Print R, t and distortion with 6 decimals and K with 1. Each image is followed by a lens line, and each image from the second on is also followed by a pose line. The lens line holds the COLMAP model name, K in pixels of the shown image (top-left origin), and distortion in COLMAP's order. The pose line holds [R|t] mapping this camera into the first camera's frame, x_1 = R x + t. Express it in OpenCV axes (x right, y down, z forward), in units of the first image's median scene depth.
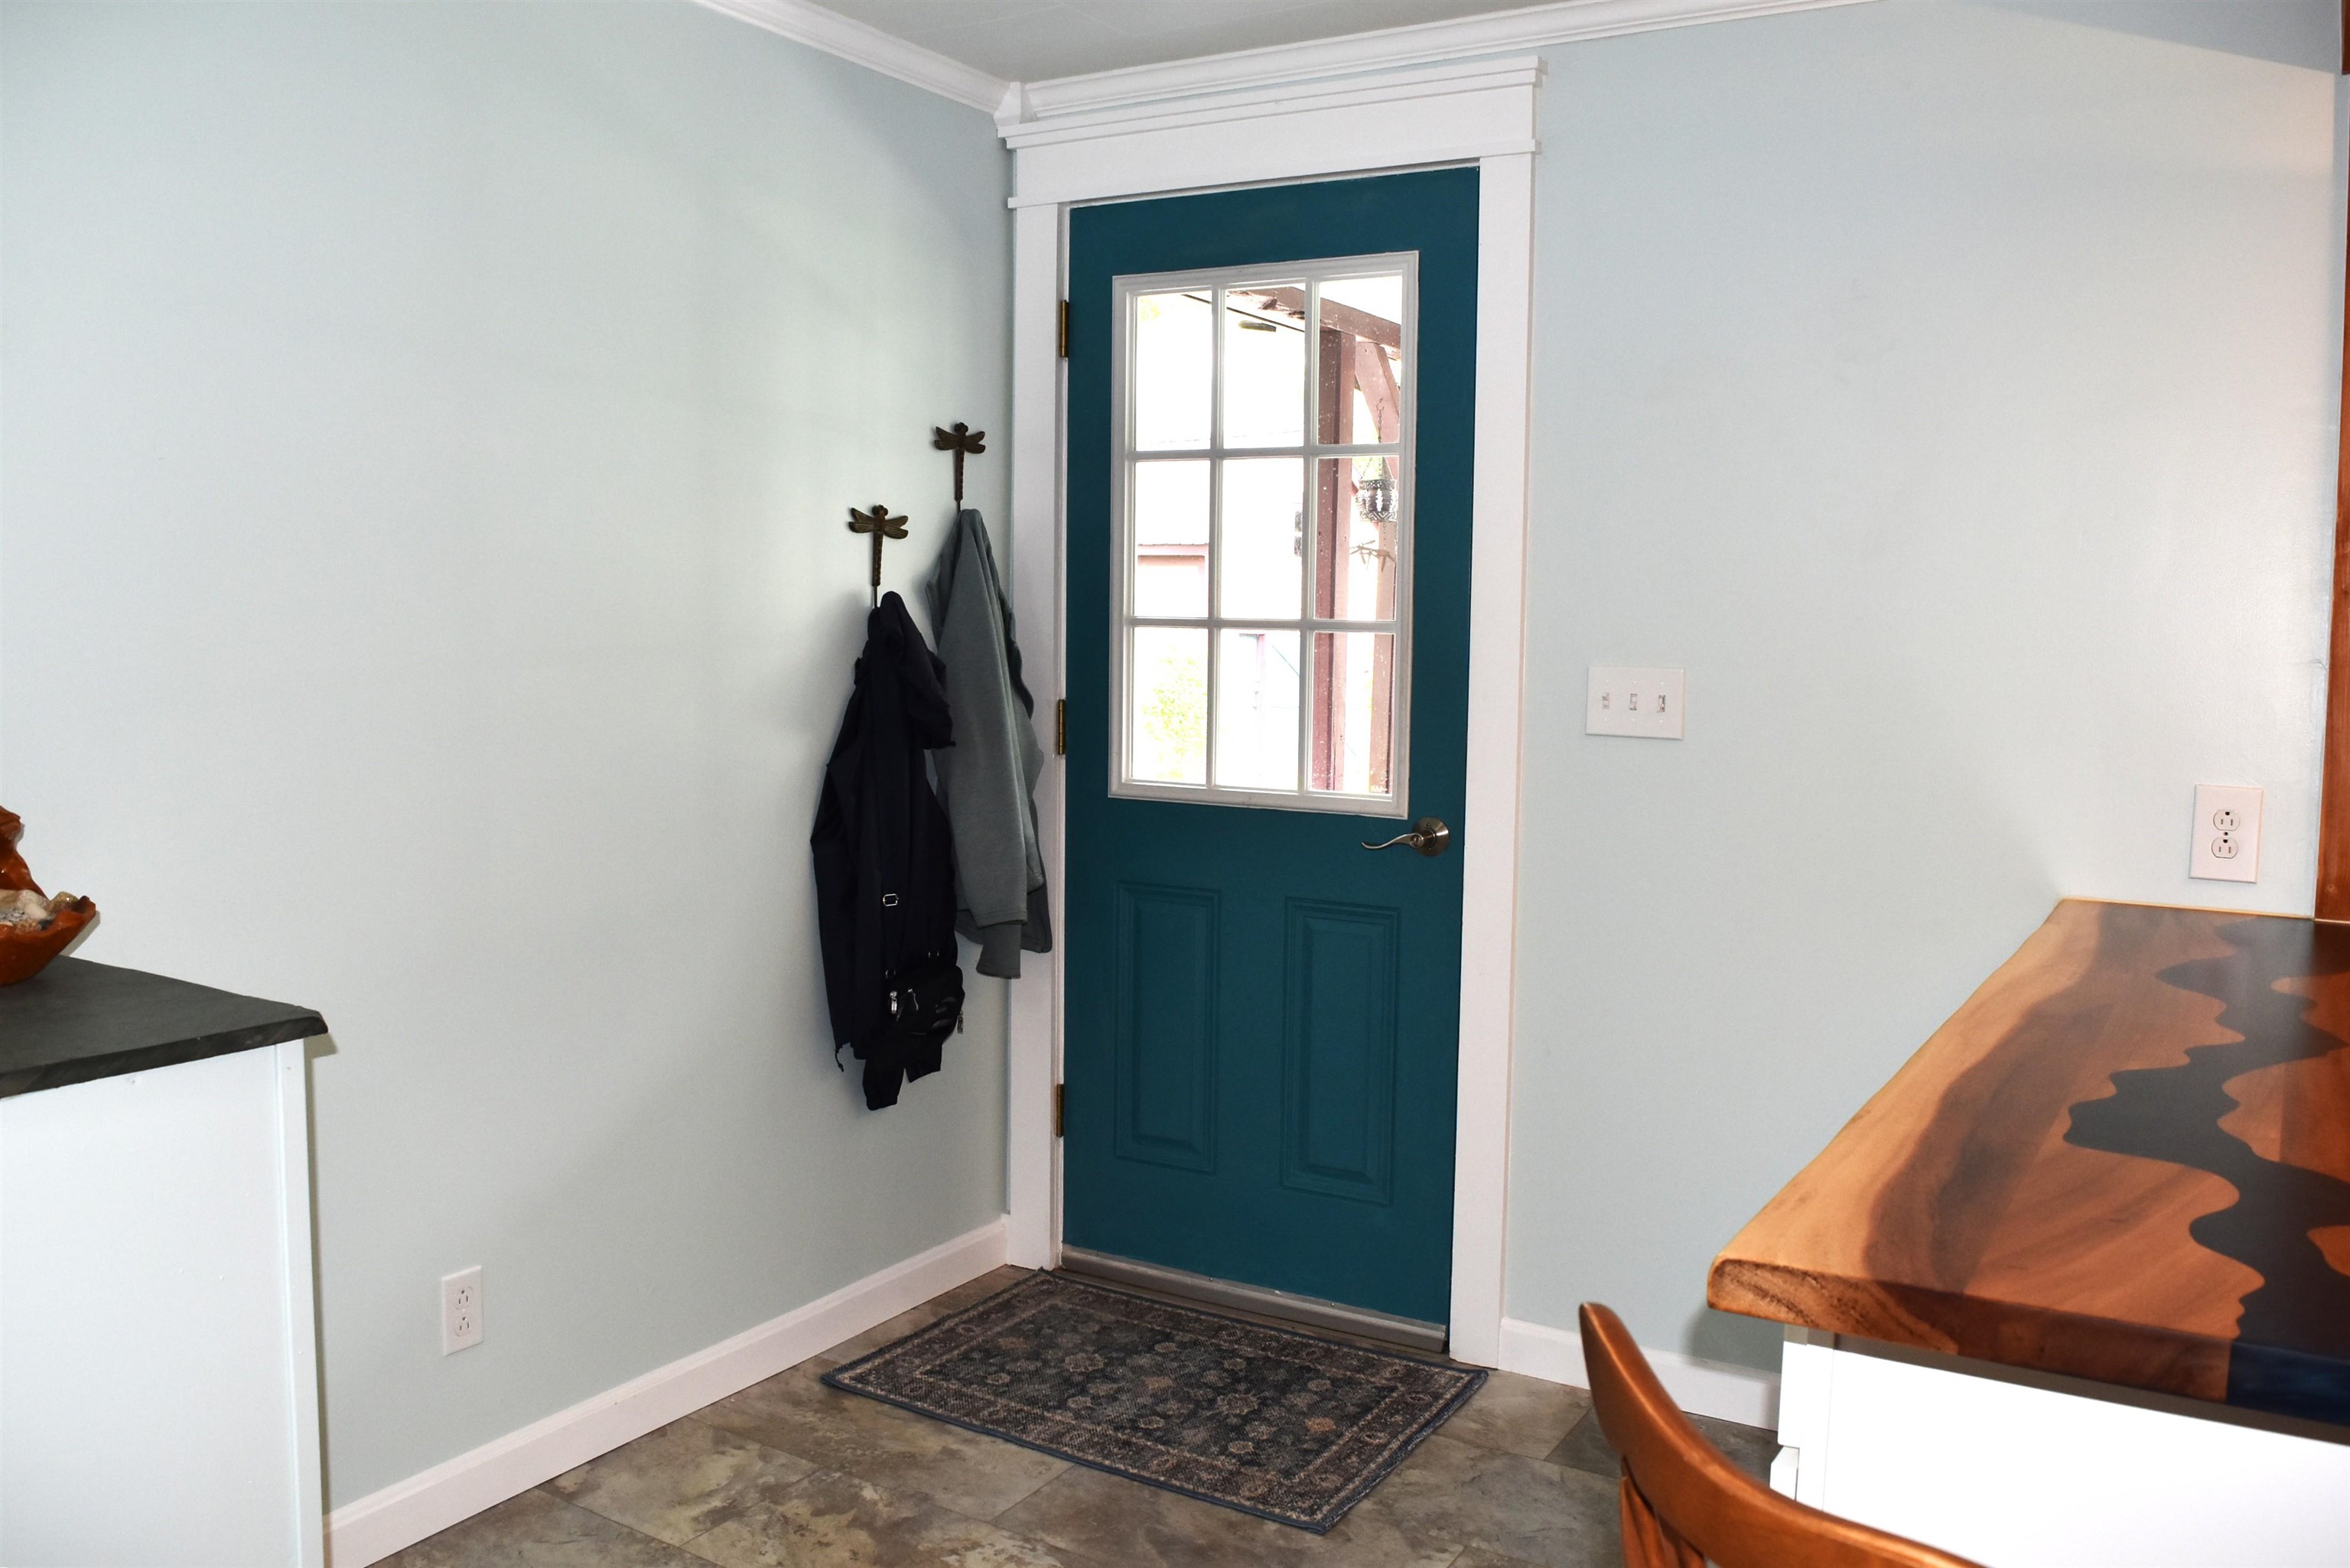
lens RADIAL K [[1860.2, 0, 1210.1], [0, 1860.2, 784.5], [0, 0, 1]] dist [-0.097573, 0.024633]
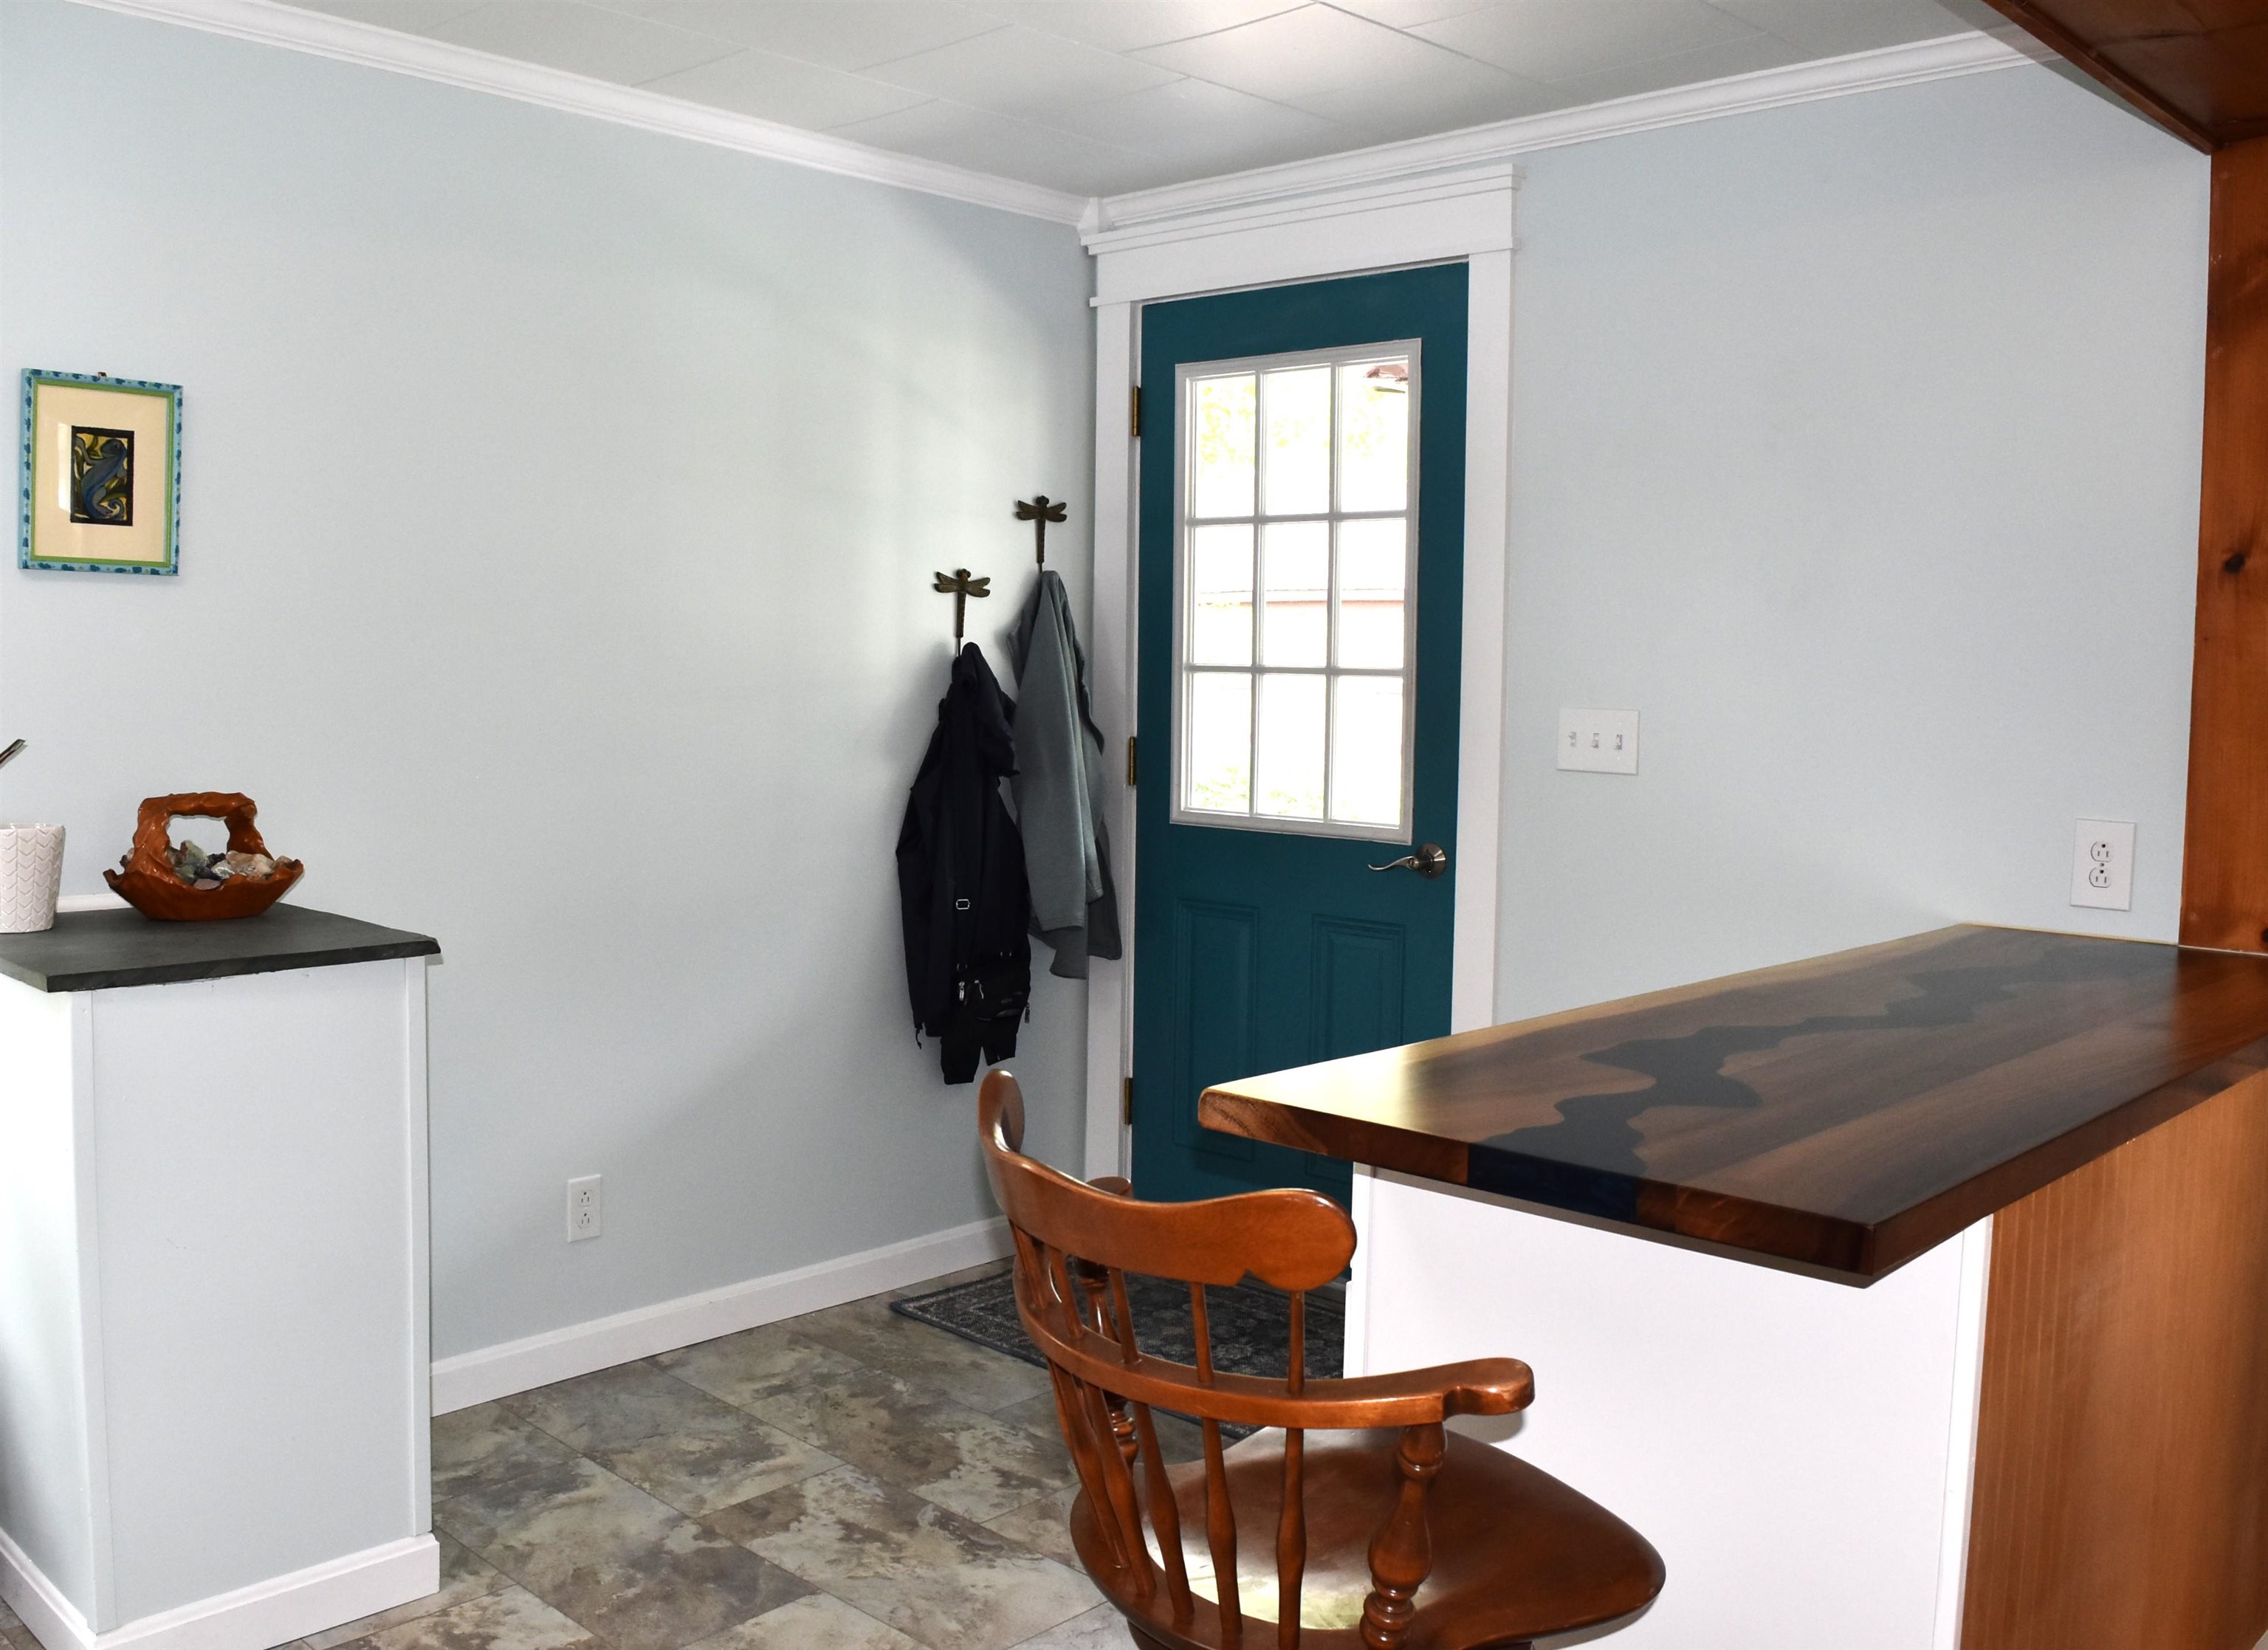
lens RADIAL K [[2022.7, 0, 1121.0], [0, 2022.7, 834.2], [0, 0, 1]] dist [-0.097775, 0.004589]
pose [[0.973540, 0.018739, -0.227748, 0.220282], [-0.020439, 0.999778, -0.005107, 0.022710], [0.227602, 0.009627, 0.973707, -0.230035]]
